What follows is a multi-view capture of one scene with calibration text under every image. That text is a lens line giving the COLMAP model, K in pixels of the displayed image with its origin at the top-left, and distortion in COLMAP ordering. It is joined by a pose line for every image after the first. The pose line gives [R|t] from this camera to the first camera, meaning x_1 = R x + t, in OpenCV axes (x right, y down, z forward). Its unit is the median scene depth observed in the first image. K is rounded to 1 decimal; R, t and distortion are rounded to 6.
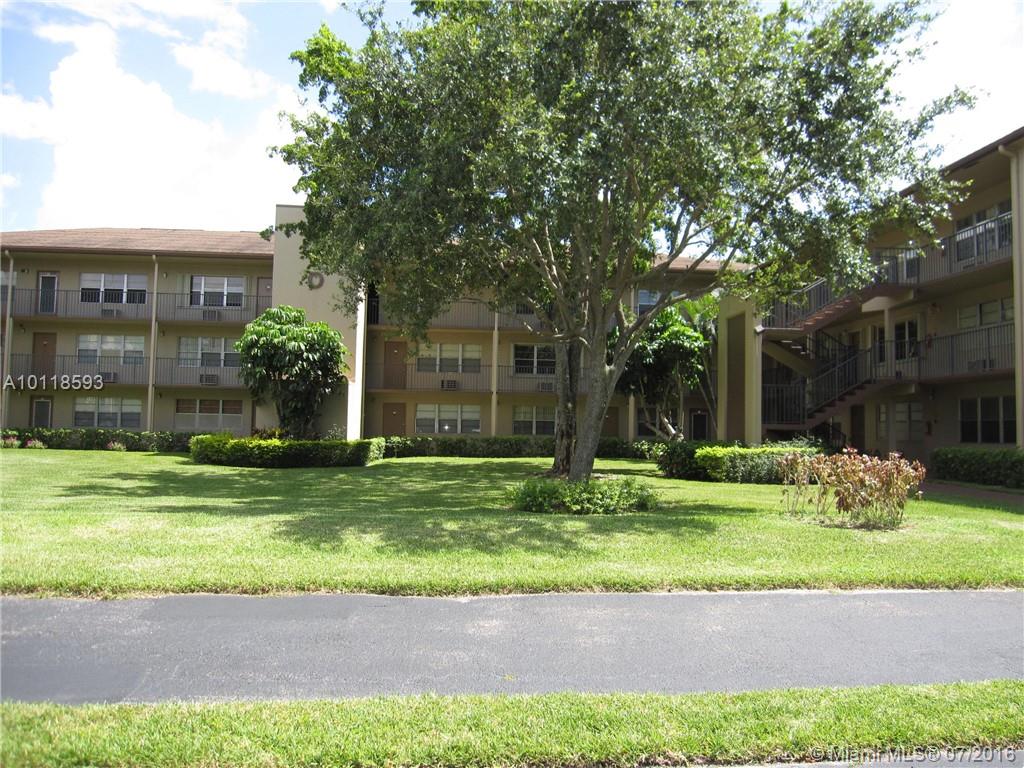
lens RADIAL K [[847.1, 0, 512.0], [0, 847.1, 384.0], [0, 0, 1]] dist [-0.081648, 0.075443]
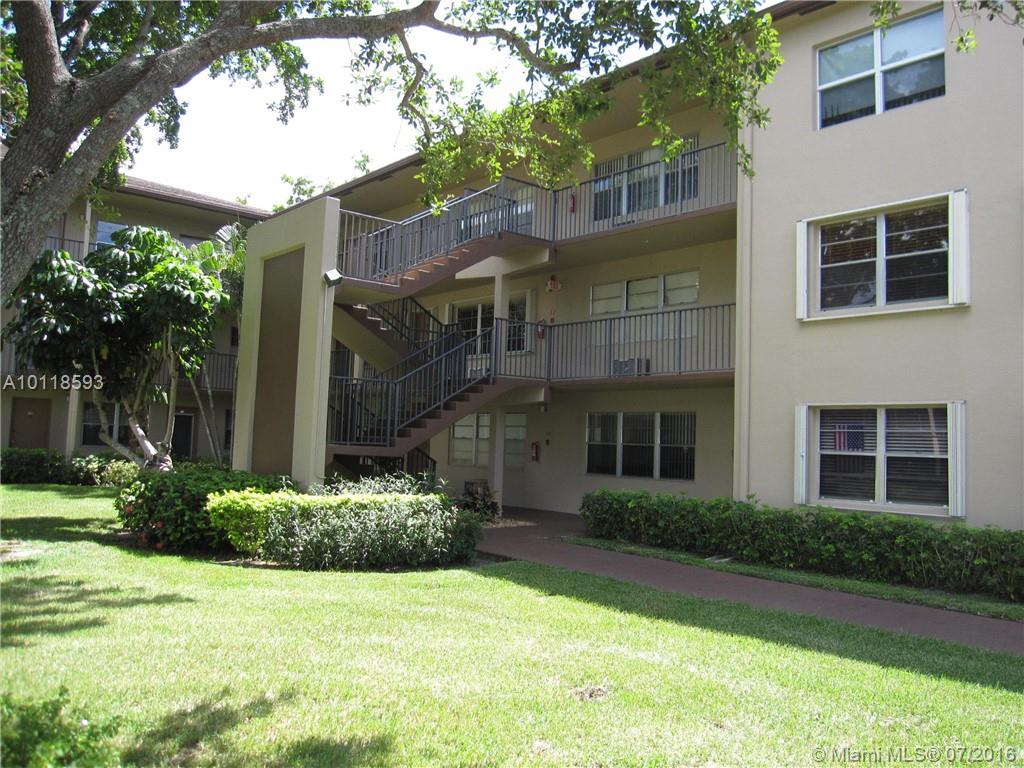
lens RADIAL K [[847.1, 0, 512.0], [0, 847.1, 384.0], [0, 0, 1]] dist [-0.081648, 0.075443]
pose [[0.811446, 0.054461, 0.581884, 0.065256], [-0.055675, 0.998324, -0.015798, 0.008385], [-0.581769, -0.019577, 0.813118, 0.448773]]
